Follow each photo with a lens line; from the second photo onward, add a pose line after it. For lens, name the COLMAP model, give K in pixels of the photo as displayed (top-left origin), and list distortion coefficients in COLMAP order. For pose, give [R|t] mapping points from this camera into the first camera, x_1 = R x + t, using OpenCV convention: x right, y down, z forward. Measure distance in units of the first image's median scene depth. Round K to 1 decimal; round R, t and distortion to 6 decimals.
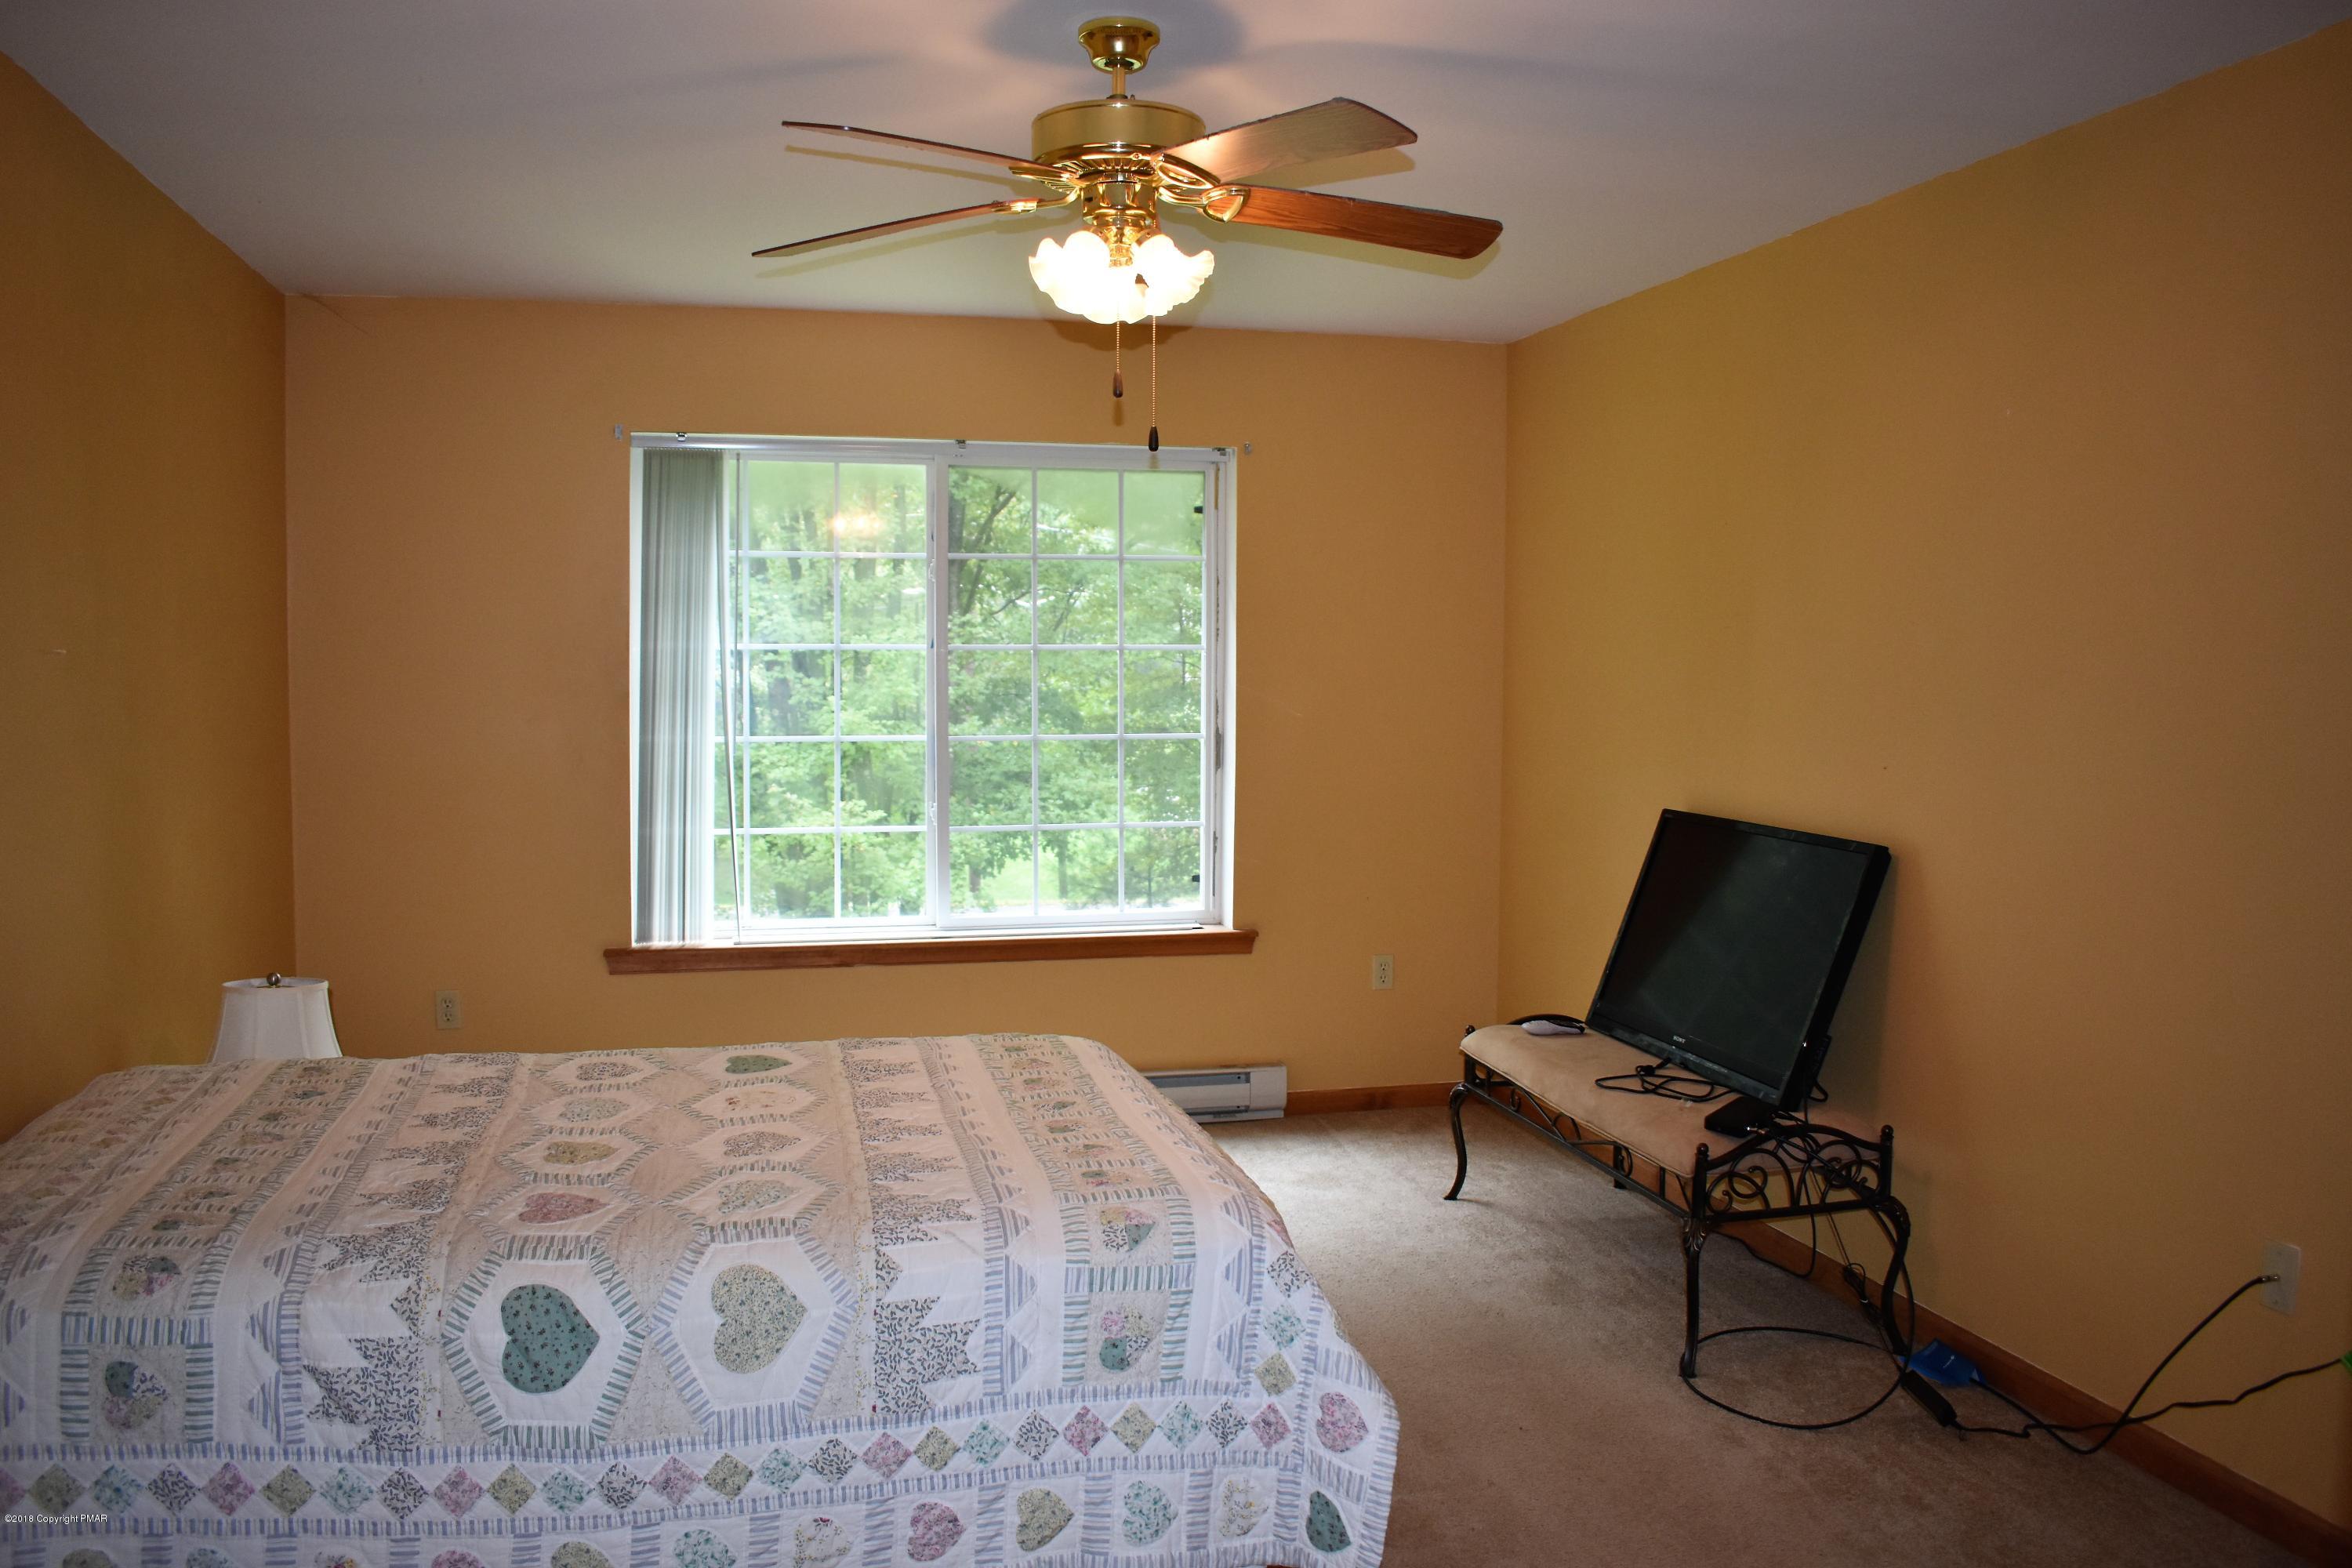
lens RADIAL K [[1817.6, 0, 1237.0], [0, 1817.6, 775.2], [0, 0, 1]] dist [-0.093571, 0.011986]
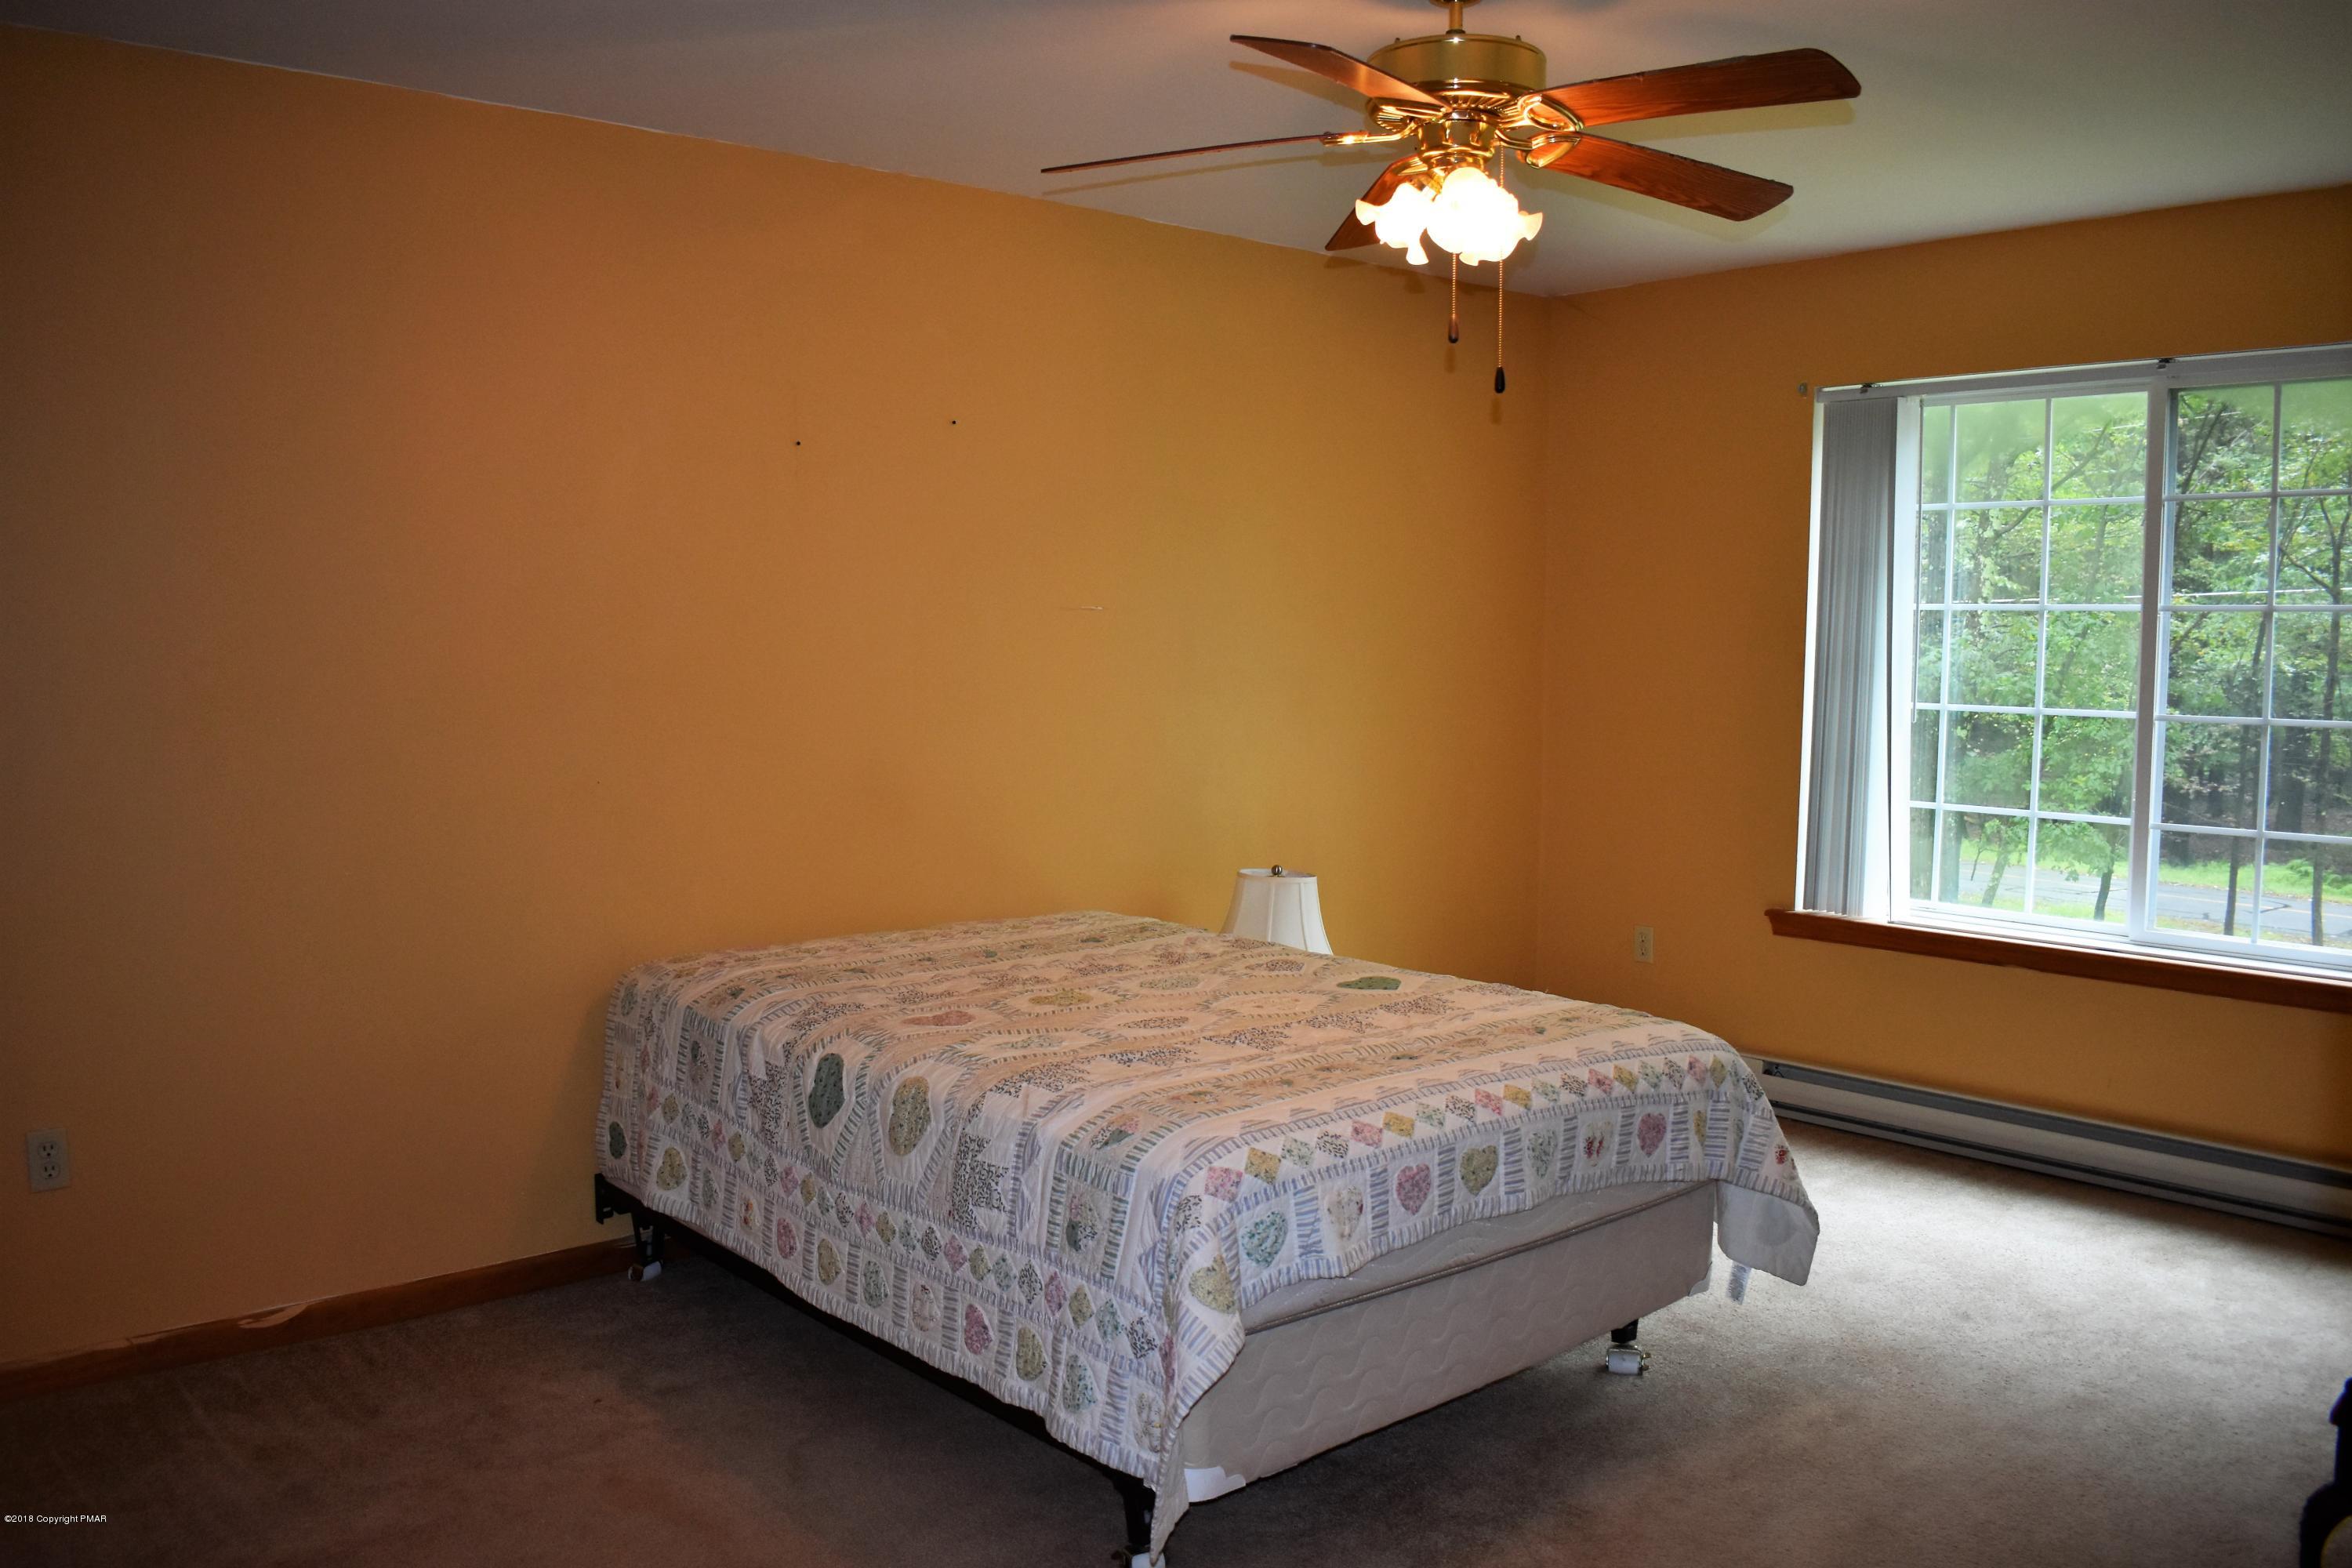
lens RADIAL K [[1902.3, 0, 1176.0], [0, 1902.3, 784.0], [0, 0, 1]] dist [-0.088572, -0.001923]
pose [[0.445909, 0.075786, -0.891864, 1.041829], [-0.059182, 0.996725, 0.055107, -0.026500], [0.893119, 0.028209, 0.448934, 0.552550]]
